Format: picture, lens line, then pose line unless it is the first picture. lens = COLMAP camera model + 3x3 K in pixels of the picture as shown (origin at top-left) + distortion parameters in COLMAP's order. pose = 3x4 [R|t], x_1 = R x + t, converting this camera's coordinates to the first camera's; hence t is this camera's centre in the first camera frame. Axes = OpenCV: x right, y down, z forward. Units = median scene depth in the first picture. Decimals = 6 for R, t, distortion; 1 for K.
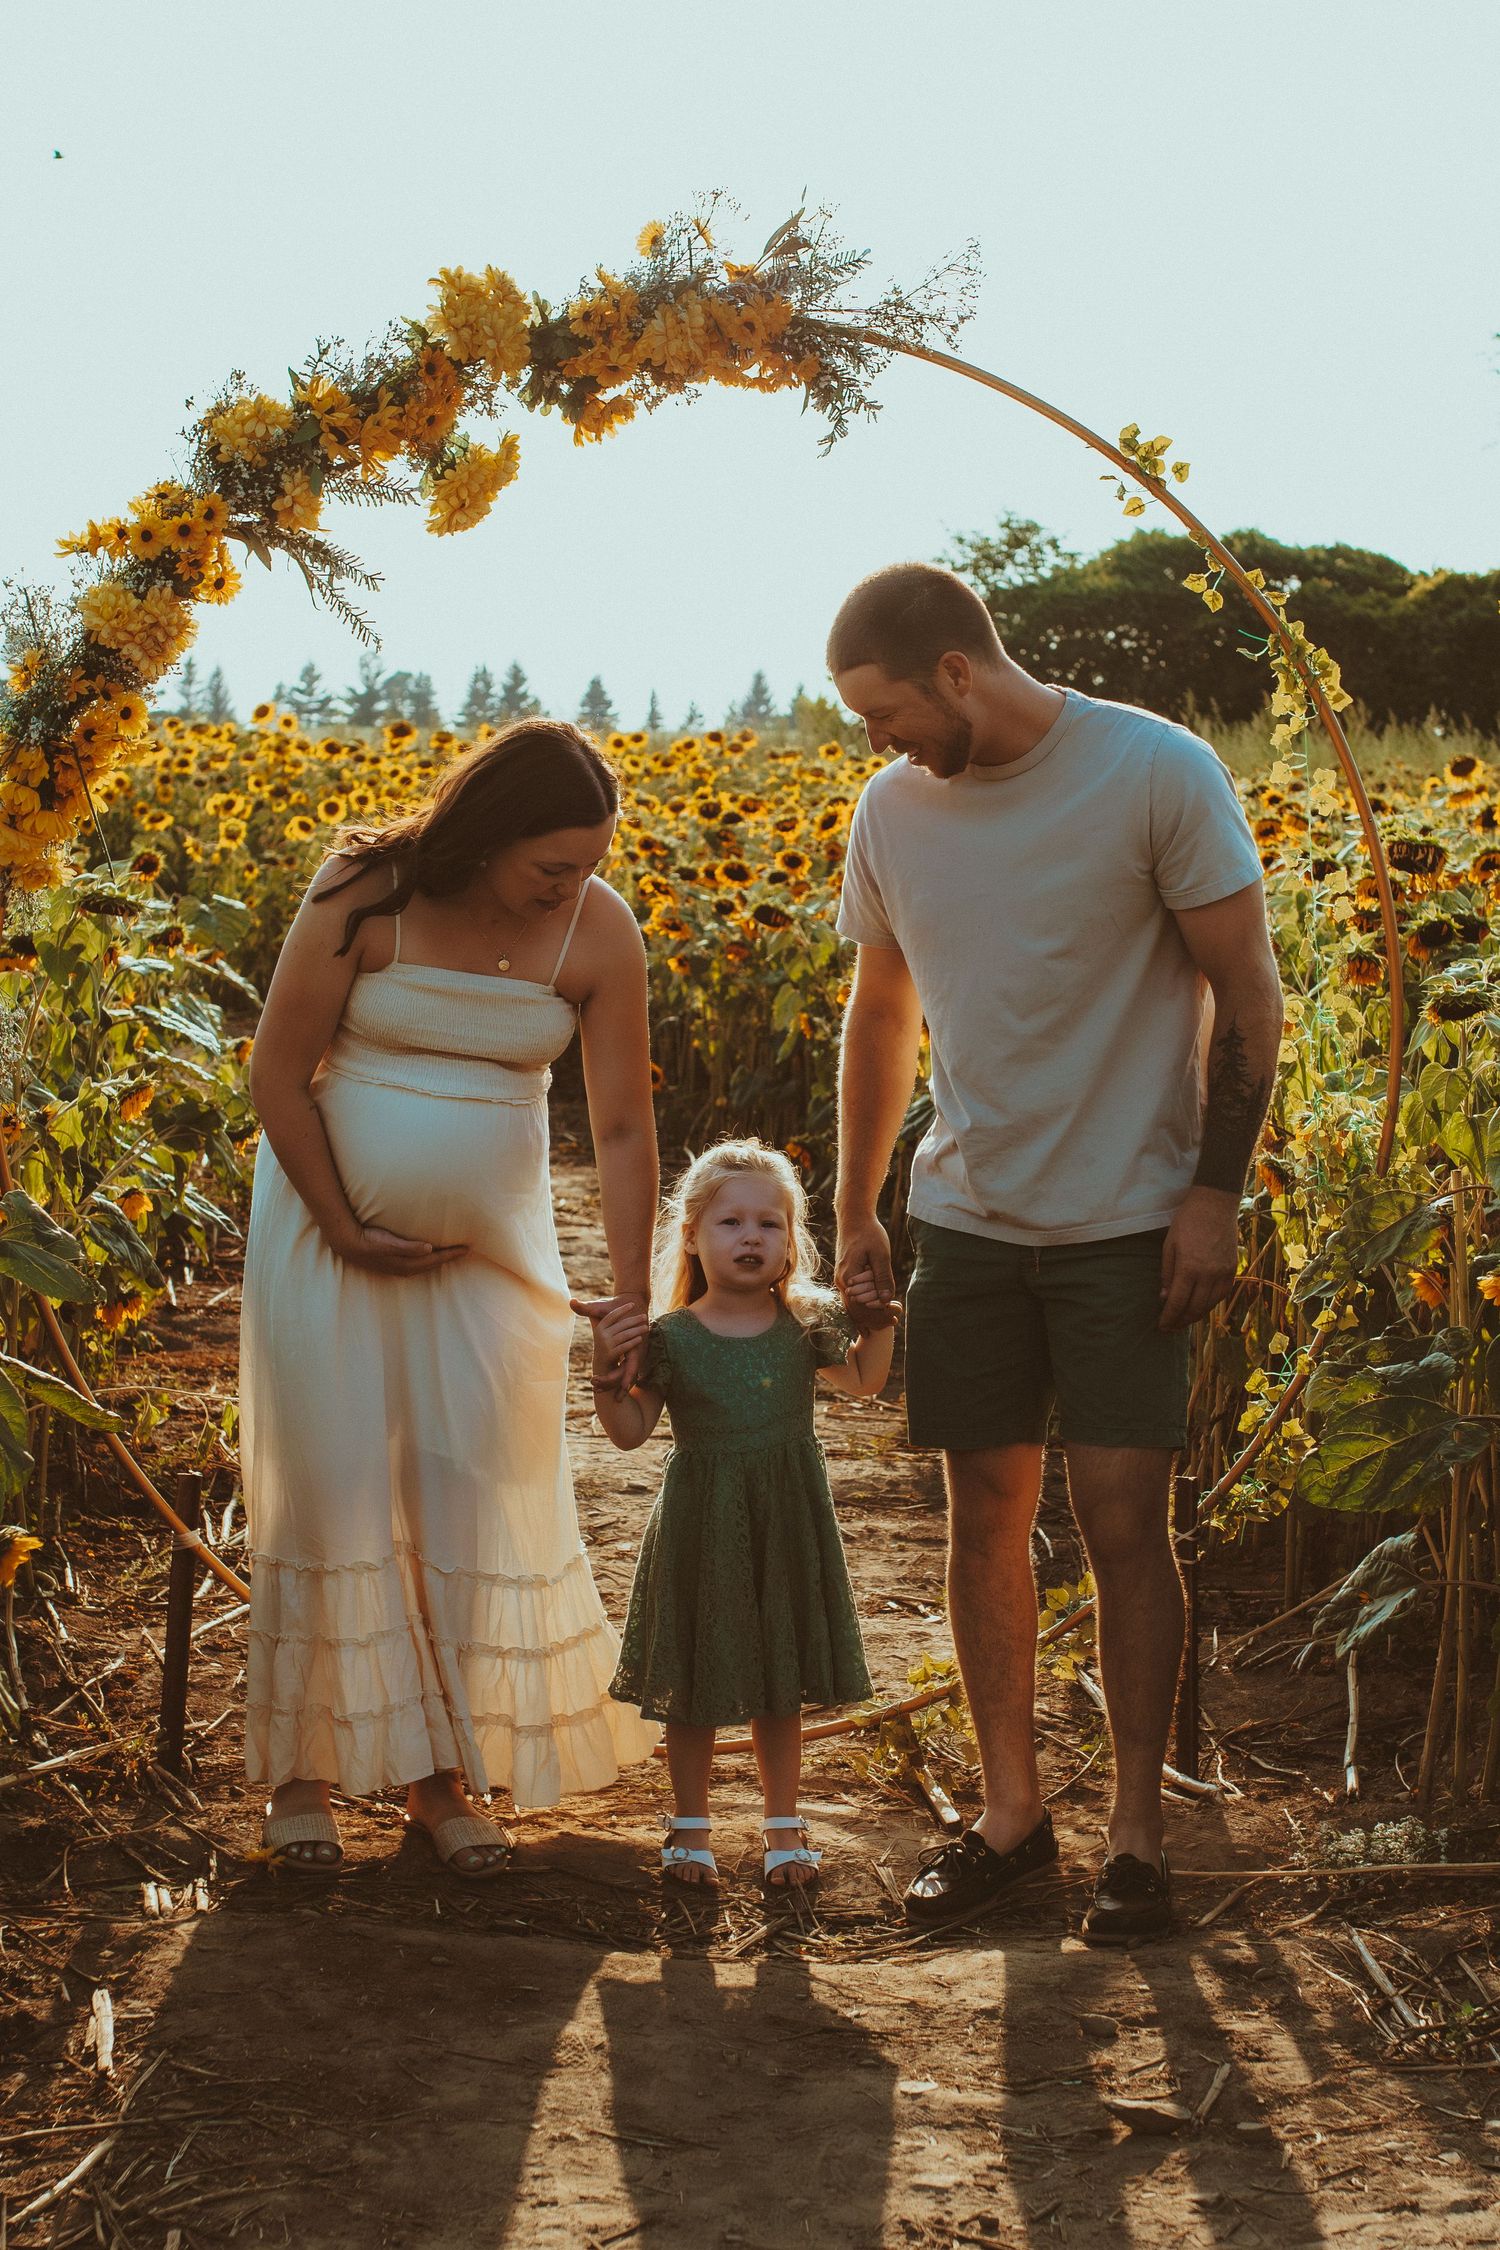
lens RADIAL K [[4910.5, 0, 588.4], [0, 4910.5, 942.2], [0, 0, 1]] dist [0.028721, -5.484964]
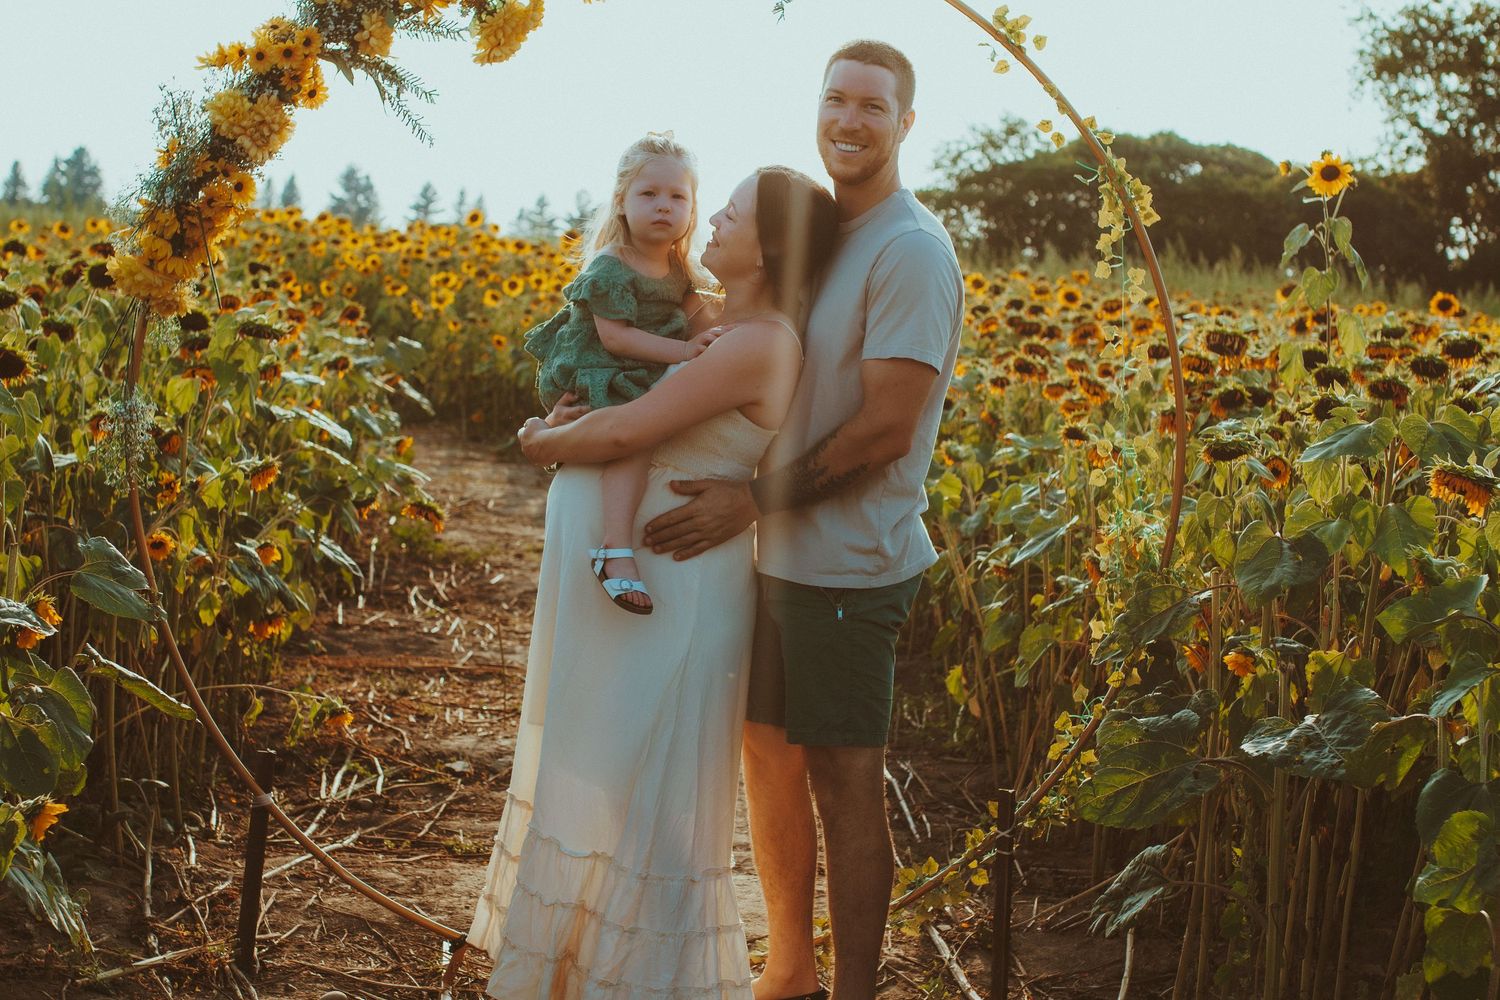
lens RADIAL K [[3035.5, 0, 750.0], [0, 3035.5, 500.0], [0, 0, 1]] dist [0.014527, -3.268653]
pose [[0.998828, 0.045523, -0.016422, 0.061414], [-0.044945, 0.998410, 0.034032, 0.004428], [0.017945, -0.033254, 0.999286, 0.166360]]
